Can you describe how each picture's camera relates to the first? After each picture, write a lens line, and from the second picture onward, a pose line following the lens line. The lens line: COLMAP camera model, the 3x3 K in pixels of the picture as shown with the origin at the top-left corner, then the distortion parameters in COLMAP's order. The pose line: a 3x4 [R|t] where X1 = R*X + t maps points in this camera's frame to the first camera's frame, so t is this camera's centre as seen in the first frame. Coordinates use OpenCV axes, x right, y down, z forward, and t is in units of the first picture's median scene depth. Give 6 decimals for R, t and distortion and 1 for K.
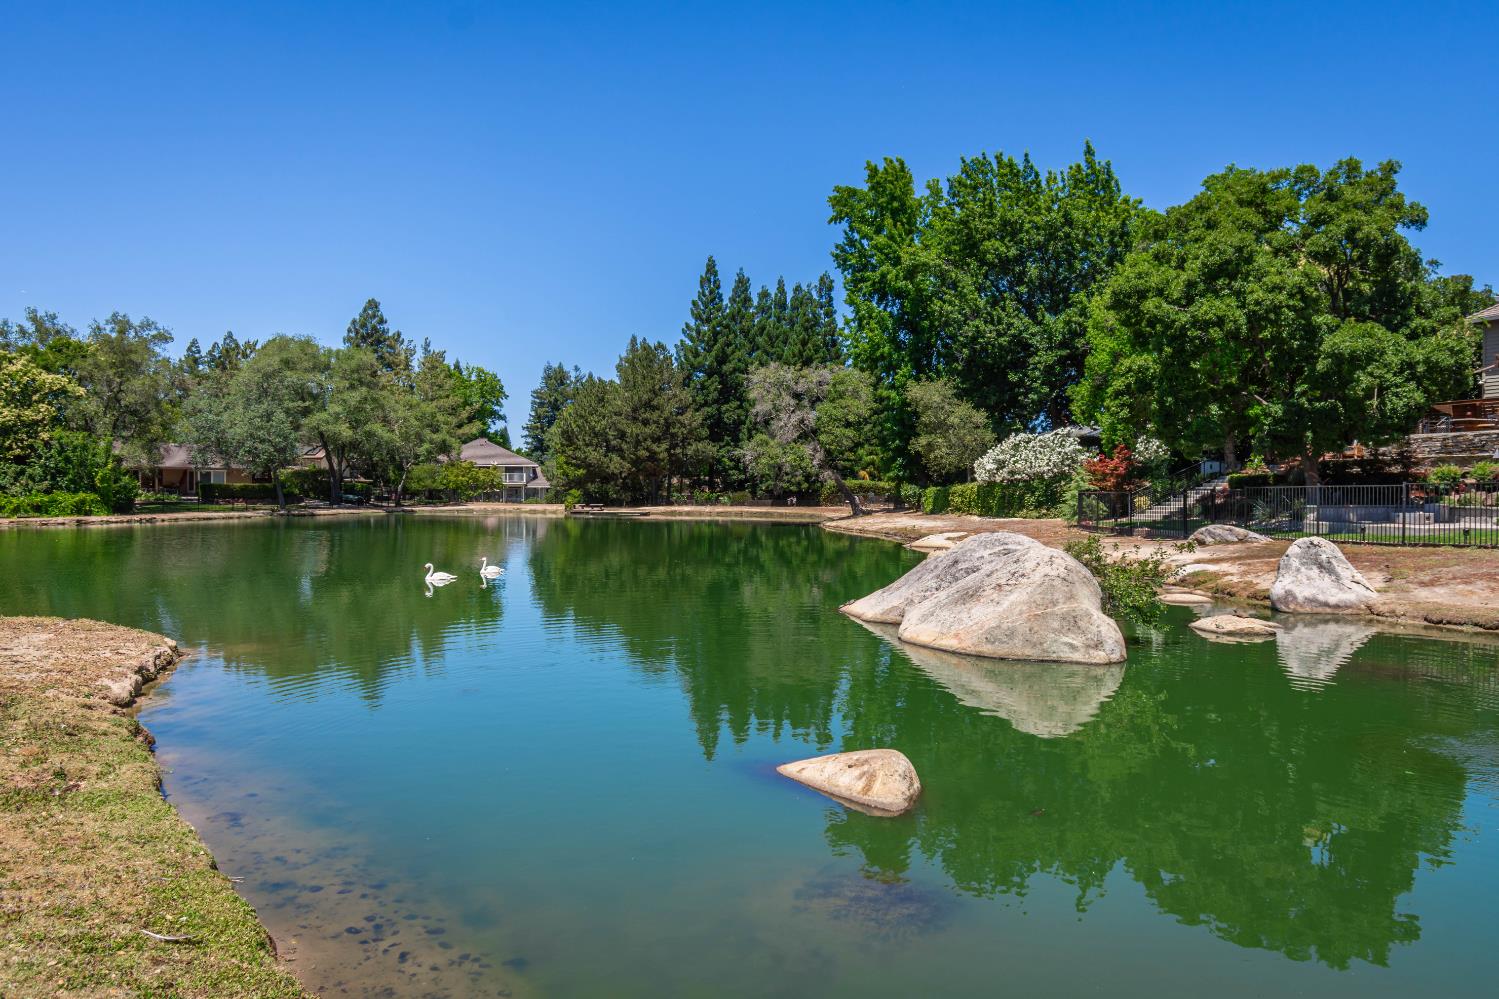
lens RADIAL K [[965.1, 0, 751.6], [0, 965.1, 501.0], [0, 0, 1]] dist [0.004368, -0.009328]
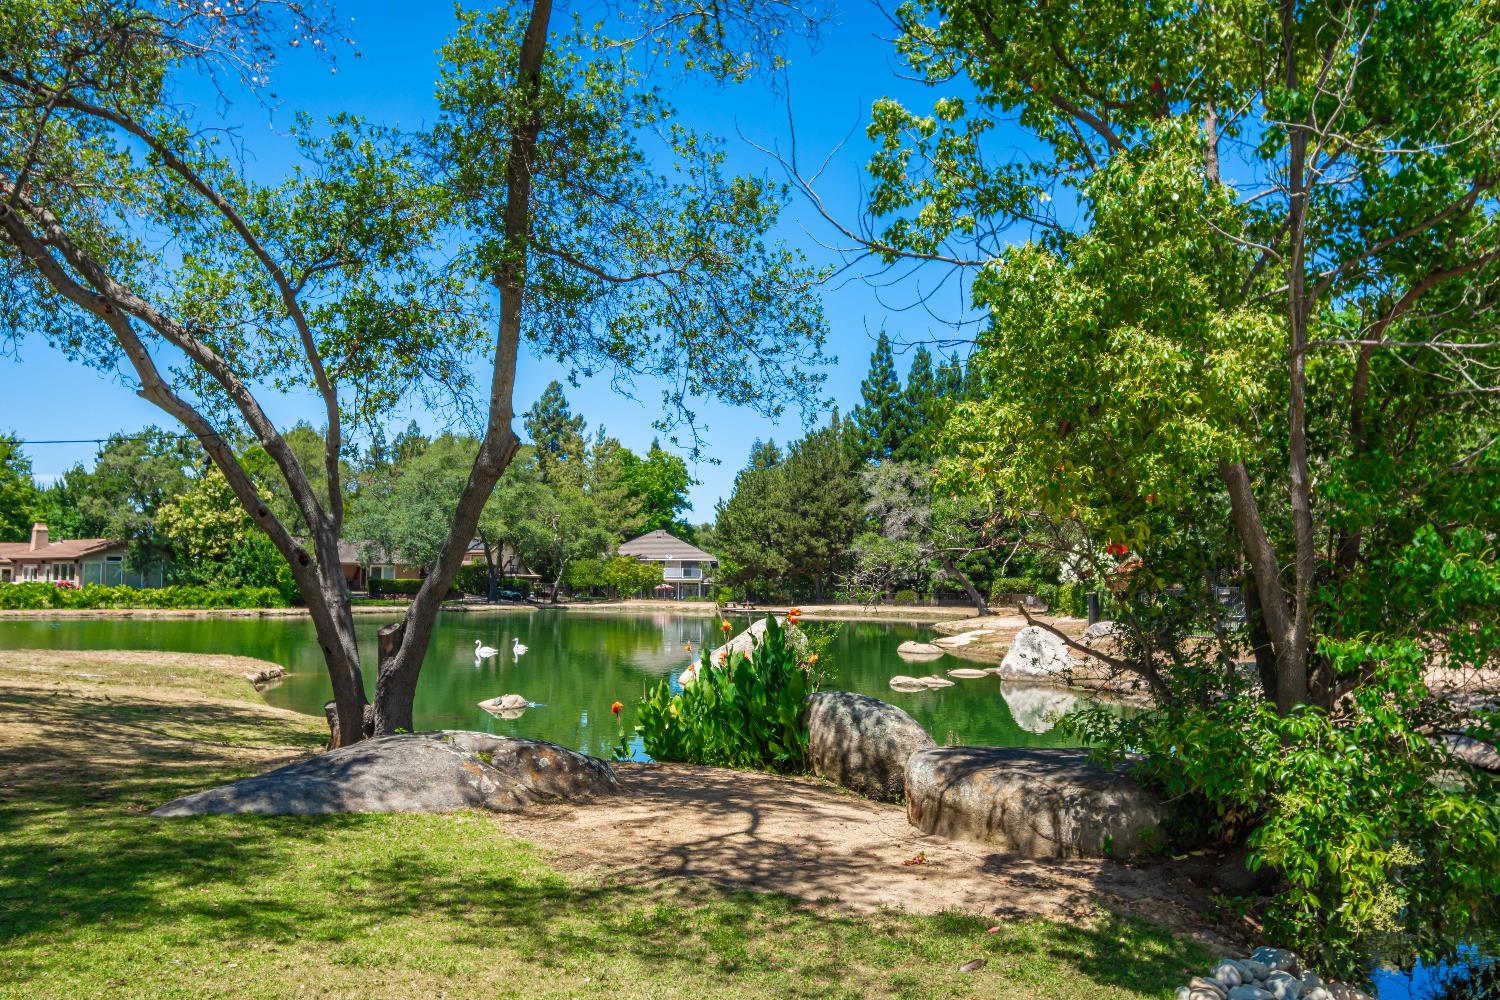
lens RADIAL K [[1244.8, 0, 751.7], [0, 1244.8, 501.2], [0, 0, 1]] dist [0.017752, -0.028035]
pose [[0.970157, -0.010719, -0.242242, 0.173235], [-0.008702, 0.996840, -0.078960, 0.000909], [0.242323, 0.078712, 0.966997, -0.228272]]
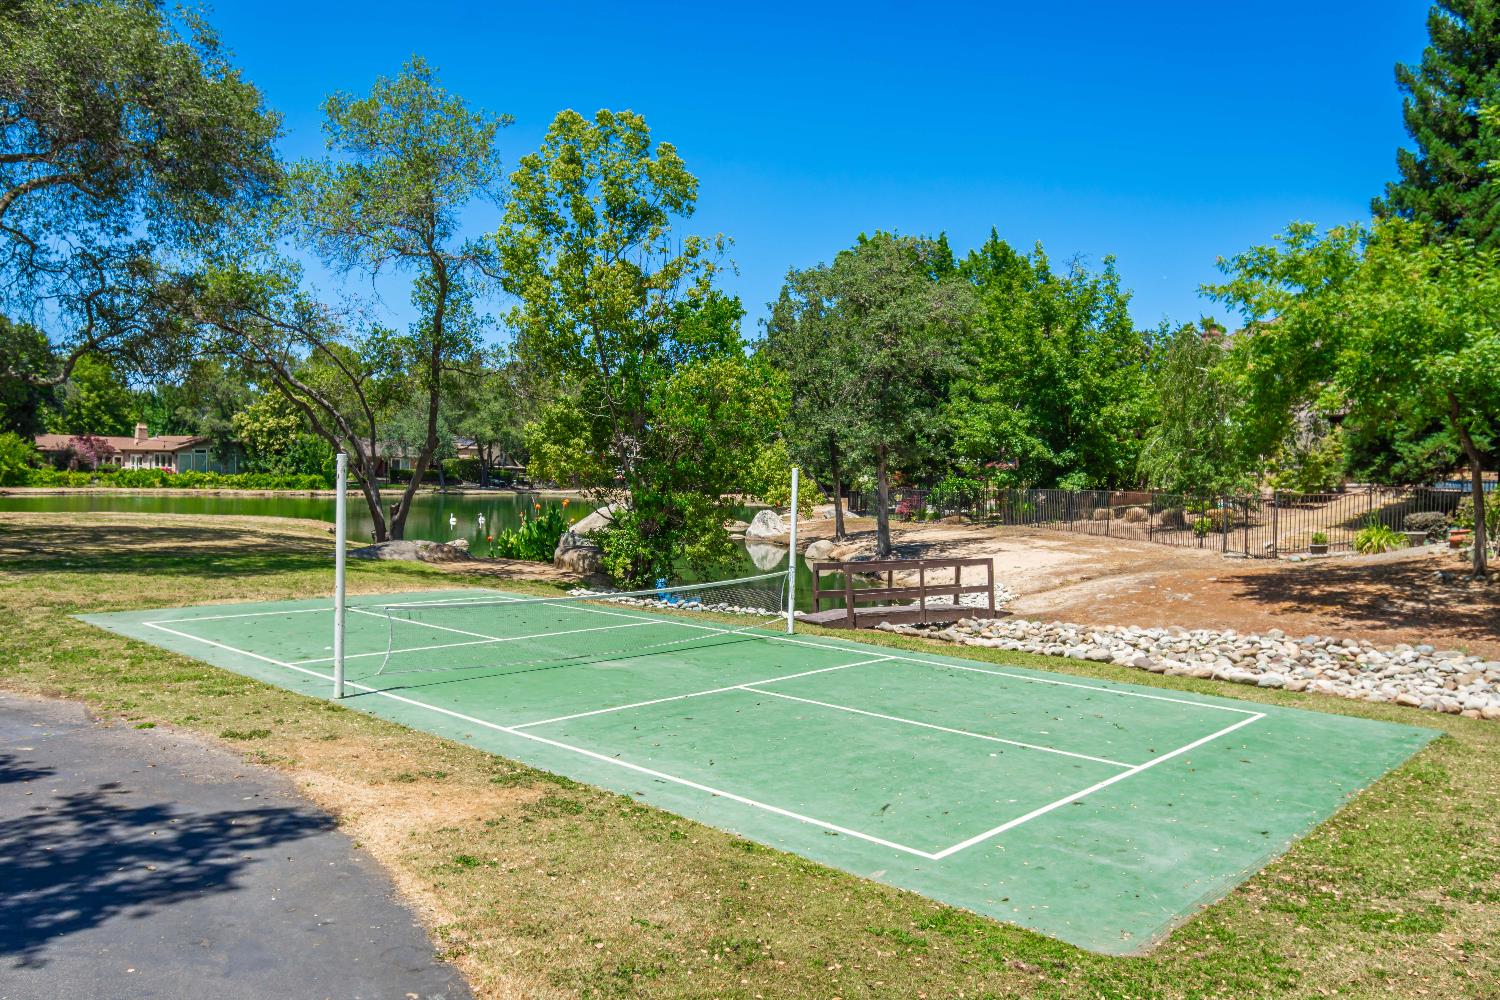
lens RADIAL K [[1097.0, 0, 760.4], [0, 1097.0, 499.1], [0, 0, 1]] dist [-0.005244, -0.004807]
pose [[0.976275, 0.027194, -0.214820, 0.322779], [-0.025546, 0.999619, 0.010444, -0.005488], [0.215023, -0.004709, 0.976598, -0.473661]]
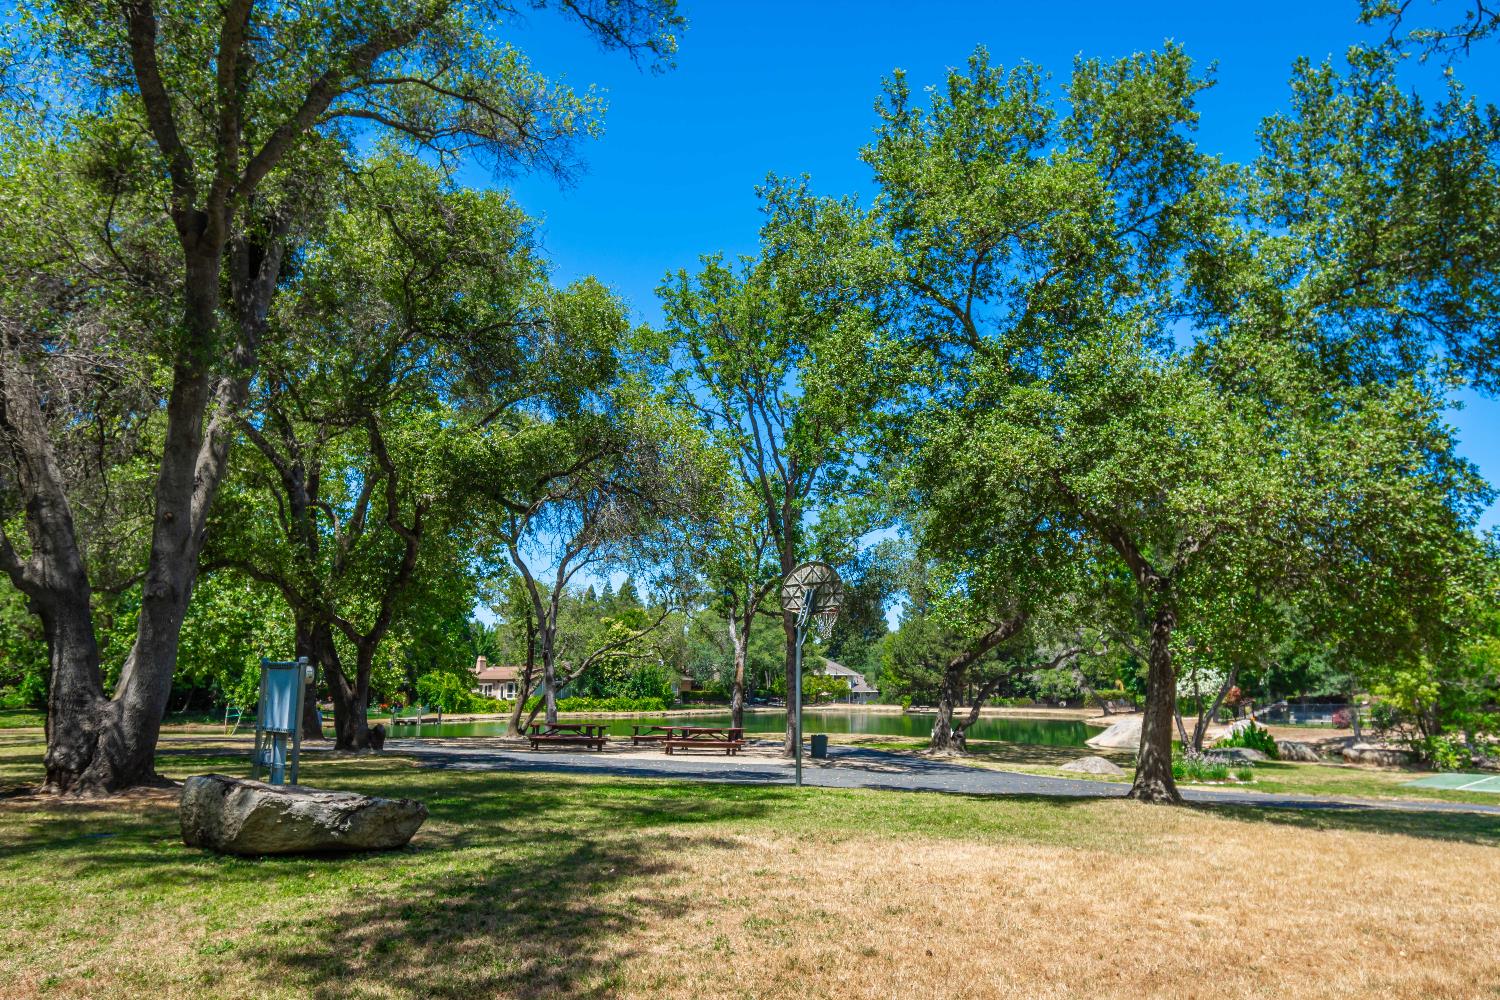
lens RADIAL K [[1044.9, 0, 752.1], [0, 1044.9, 497.5], [0, 0, 1]] dist [-0.001073, -0.004349]
pose [[0.971736, -0.037780, -0.233026, -0.041405], [-0.006926, 0.982124, -0.188110, -0.009263], [0.235967, 0.184407, 0.954104, -0.789787]]
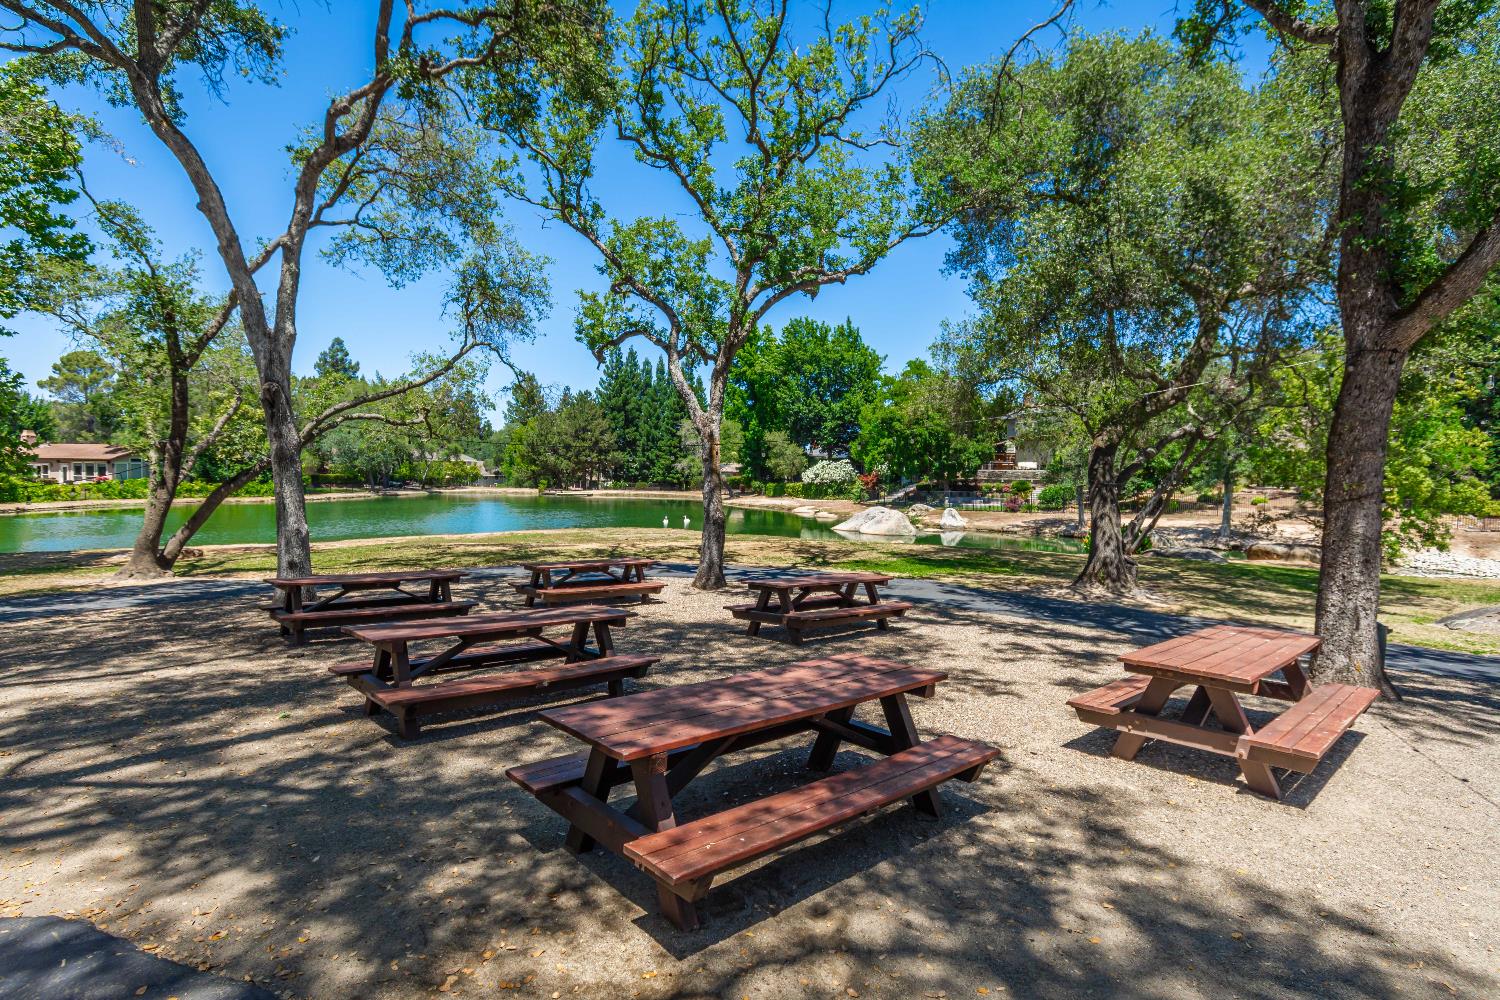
lens RADIAL K [[736.7, 0, 751.0], [0, 736.7, 496.4], [0, 0, 1]] dist [0.003141, -0.000180]
pose [[0.958819, 0.004844, 0.283977, -0.255072], [-0.010621, 0.999767, 0.018806, -0.014079], [-0.283820, -0.021048, 0.958647, -0.397986]]
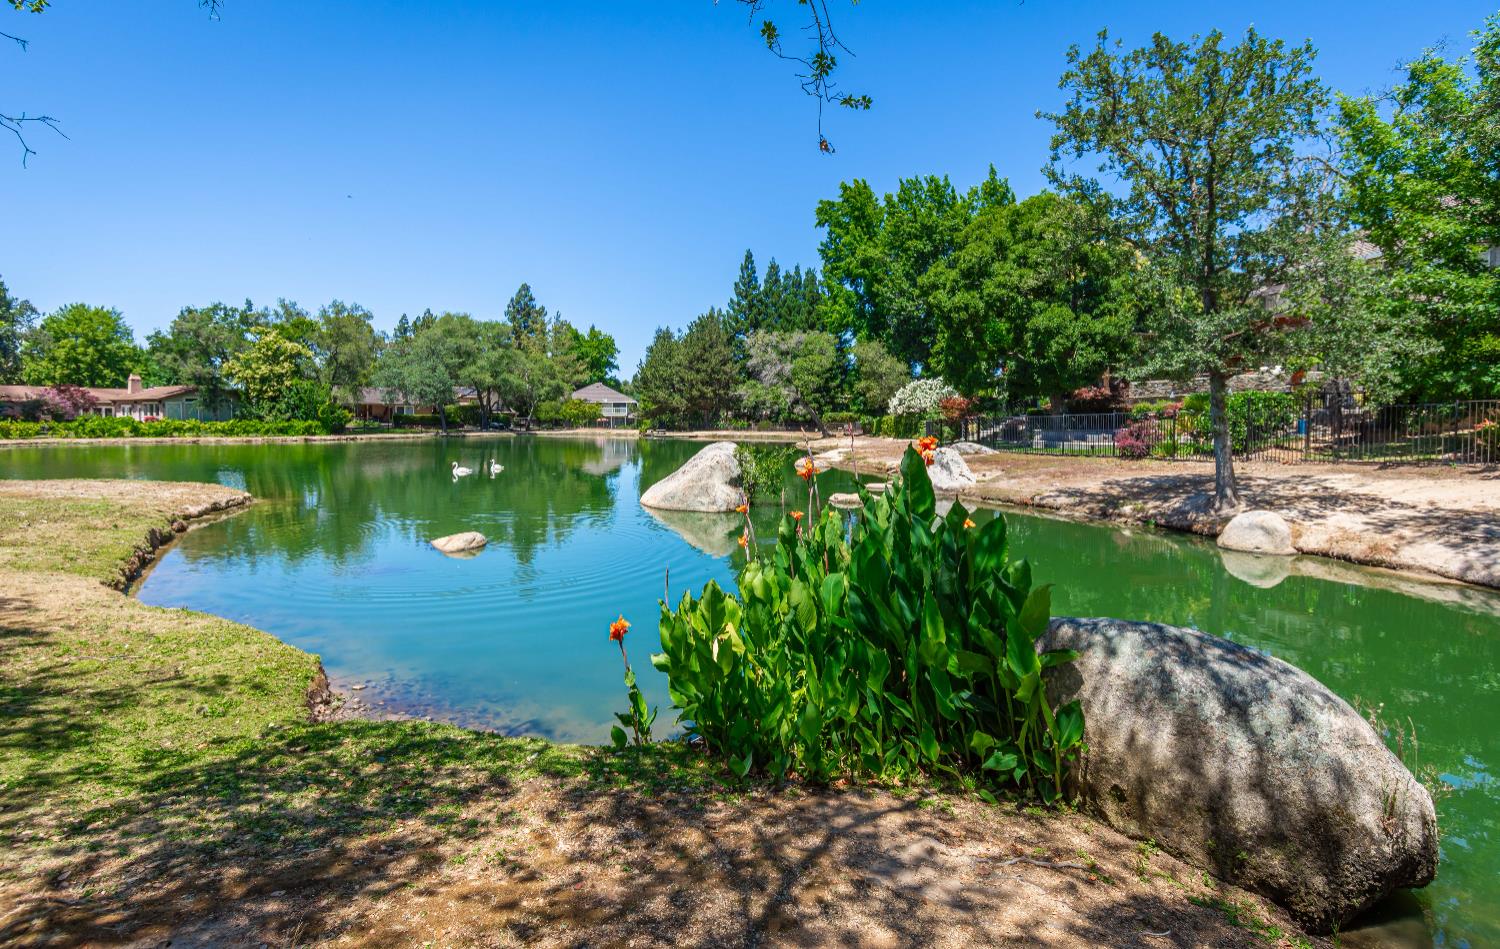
lens RADIAL K [[737.2, 0, 753.2], [0, 737.2, 445.8], [0, 0, 1]] dist [-0.001790, 0.000799]
pose [[0.994252, 0.005374, -0.106929, 0.111192], [-0.002872, 0.999719, 0.023538, 0.001565], [0.107026, -0.023096, 0.993988, -0.072573]]
